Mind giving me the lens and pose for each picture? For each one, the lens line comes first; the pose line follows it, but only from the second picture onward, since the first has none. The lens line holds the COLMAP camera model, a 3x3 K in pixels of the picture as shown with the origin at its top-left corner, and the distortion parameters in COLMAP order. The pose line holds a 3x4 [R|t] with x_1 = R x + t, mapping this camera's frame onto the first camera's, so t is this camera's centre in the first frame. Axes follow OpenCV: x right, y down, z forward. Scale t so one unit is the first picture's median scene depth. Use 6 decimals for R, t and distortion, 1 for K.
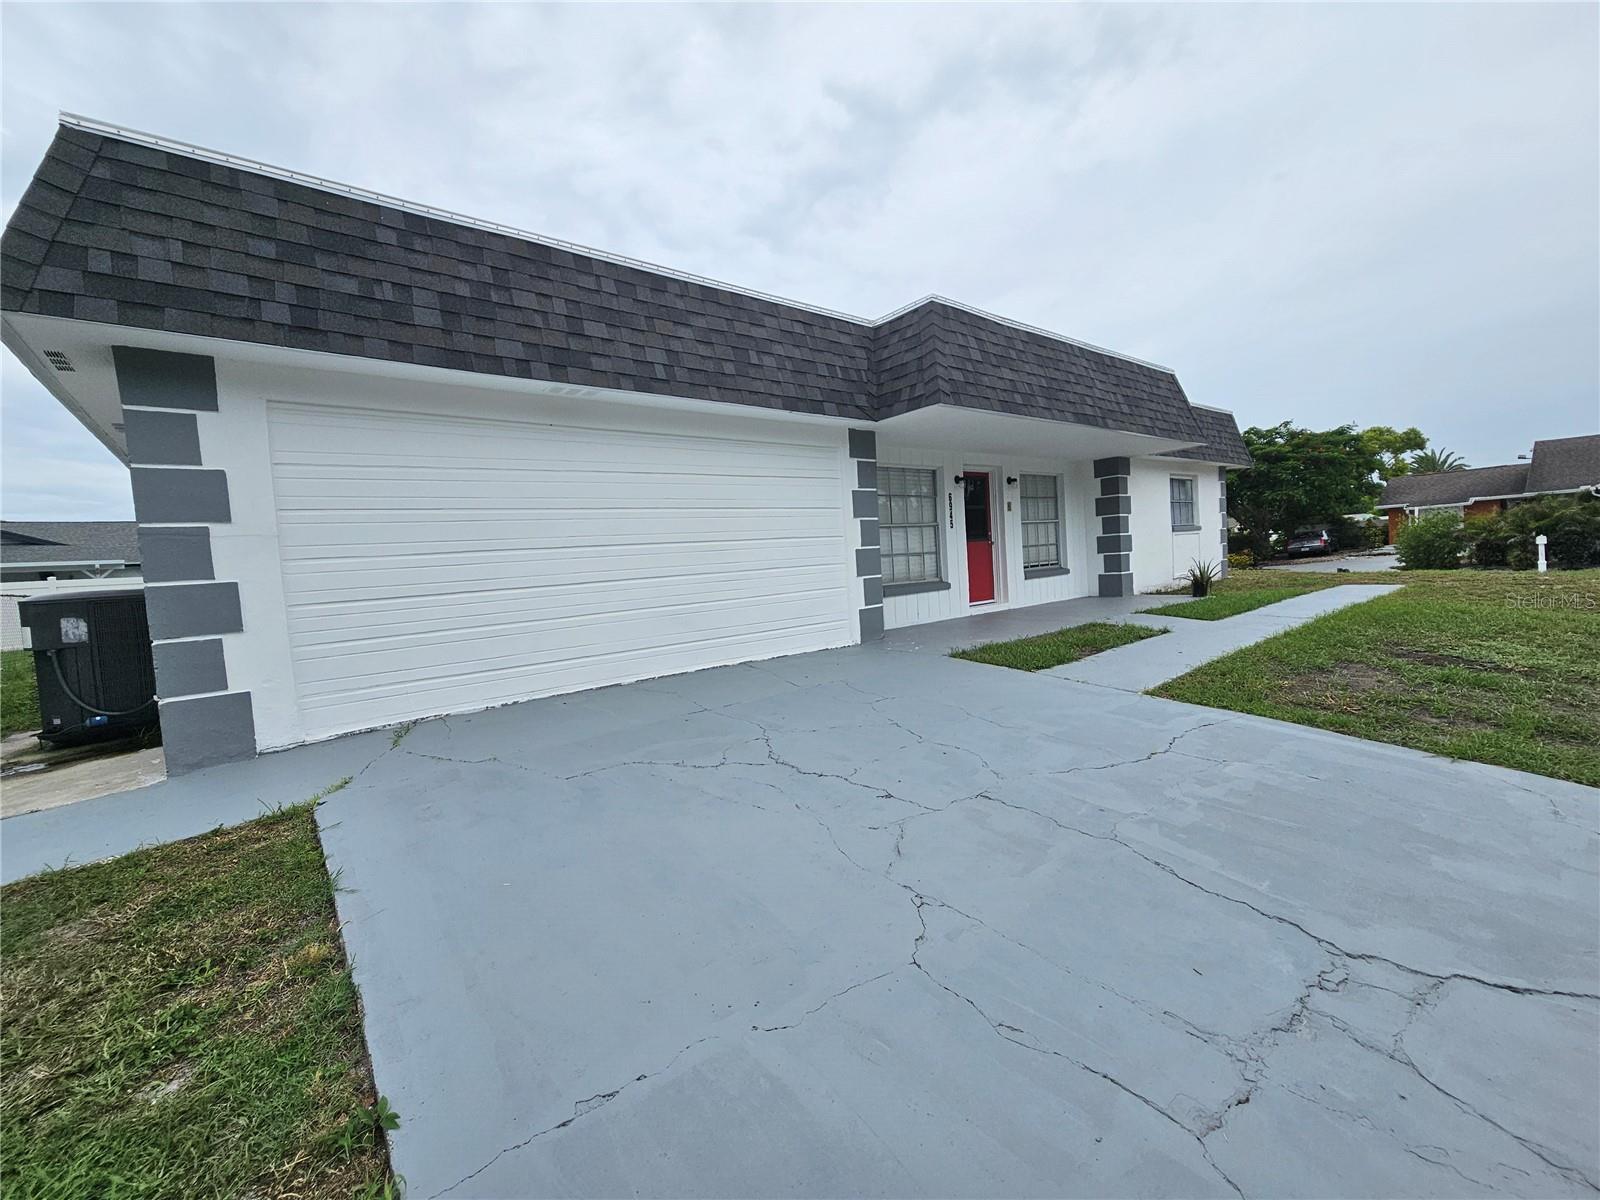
lens RADIAL K [[660.4, 0, 784.7], [0, 660.4, 594.3], [0, 0, 1]] dist [0.003481, -0.002701]
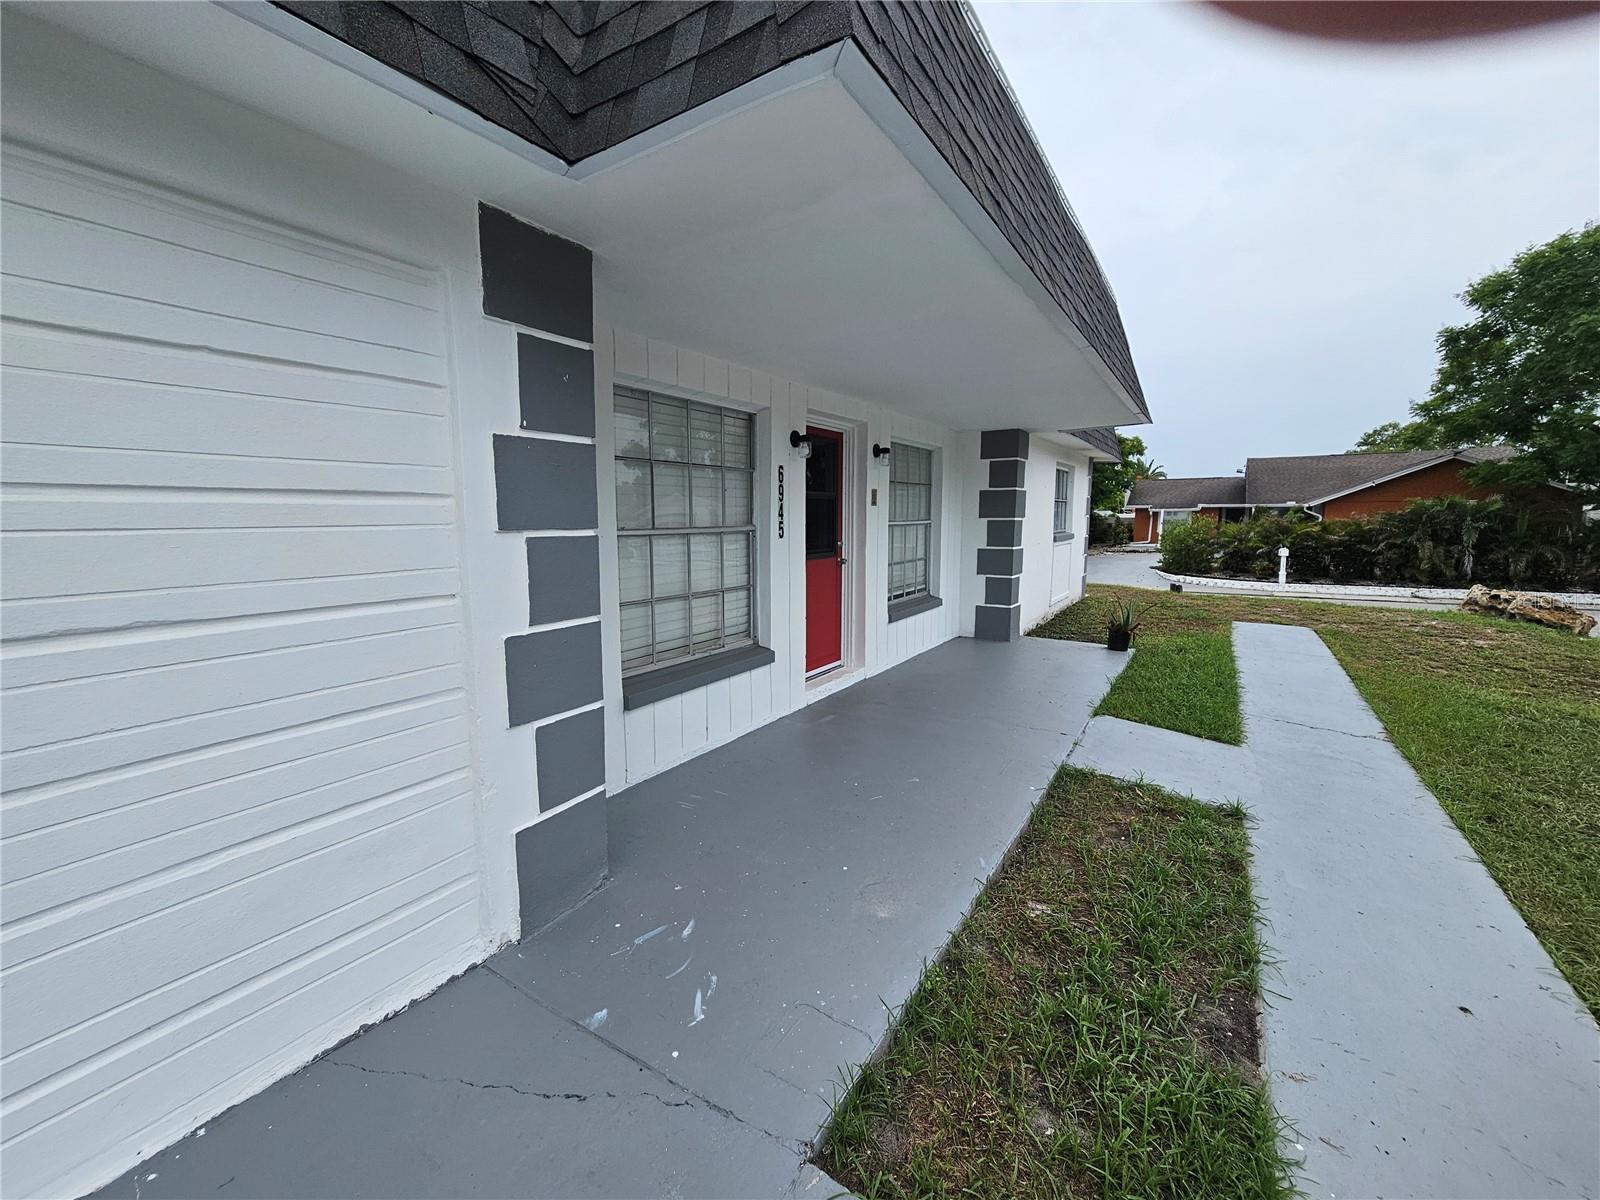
lens RADIAL K [[660.4, 0, 784.7], [0, 660.4, 594.3], [0, 0, 1]] dist [0.003481, -0.002701]
pose [[0.949736, 0.023582, 0.312163, 0.097937], [-0.042094, 0.997723, 0.052696, -0.079663], [-0.310210, -0.063187, 0.948566, 0.502560]]
